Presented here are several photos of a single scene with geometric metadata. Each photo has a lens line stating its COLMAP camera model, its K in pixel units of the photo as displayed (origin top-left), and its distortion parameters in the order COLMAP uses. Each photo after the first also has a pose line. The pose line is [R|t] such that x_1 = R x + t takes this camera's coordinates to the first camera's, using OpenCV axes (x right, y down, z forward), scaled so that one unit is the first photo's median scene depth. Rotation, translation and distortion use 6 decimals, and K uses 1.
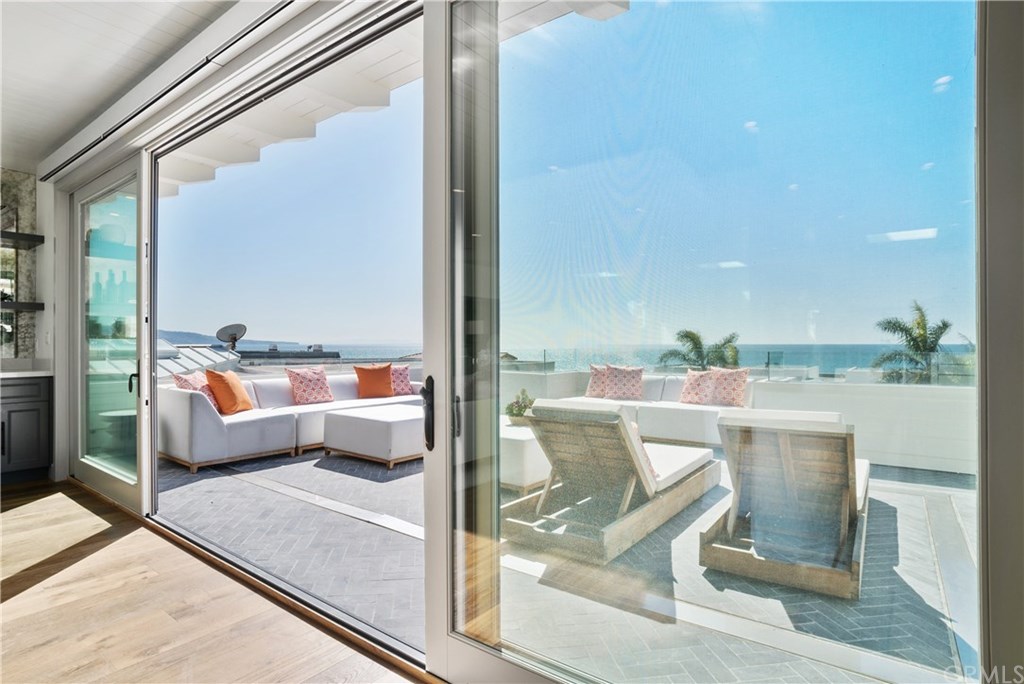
lens RADIAL K [[536.6, 0, 509.1], [0, 536.6, 341.7], [0, 0, 1]] dist [-0.062179, 0.026393]
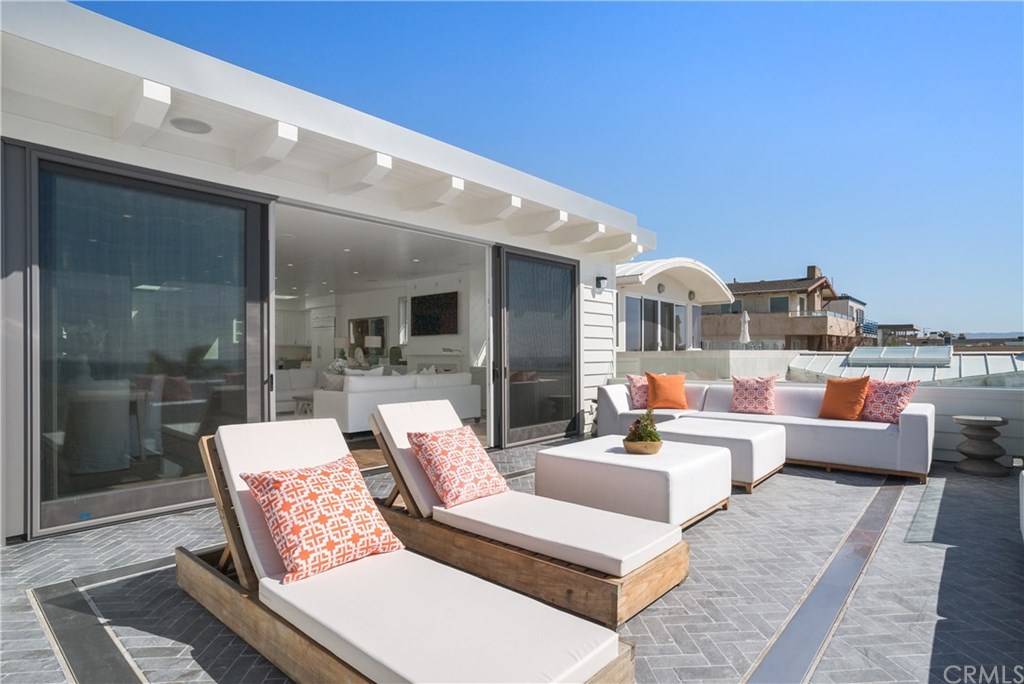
lens RADIAL K [[536.6, 0, 507.6], [0, 536.6, 346.7], [0, 0, 1]] dist [-0.062179, 0.026393]
pose [[-0.089055, -0.009712, -0.995979, 0.343568], [0.010453, 0.999888, -0.010685, 0.000931], [0.995972, -0.011362, -0.088943, 0.359830]]
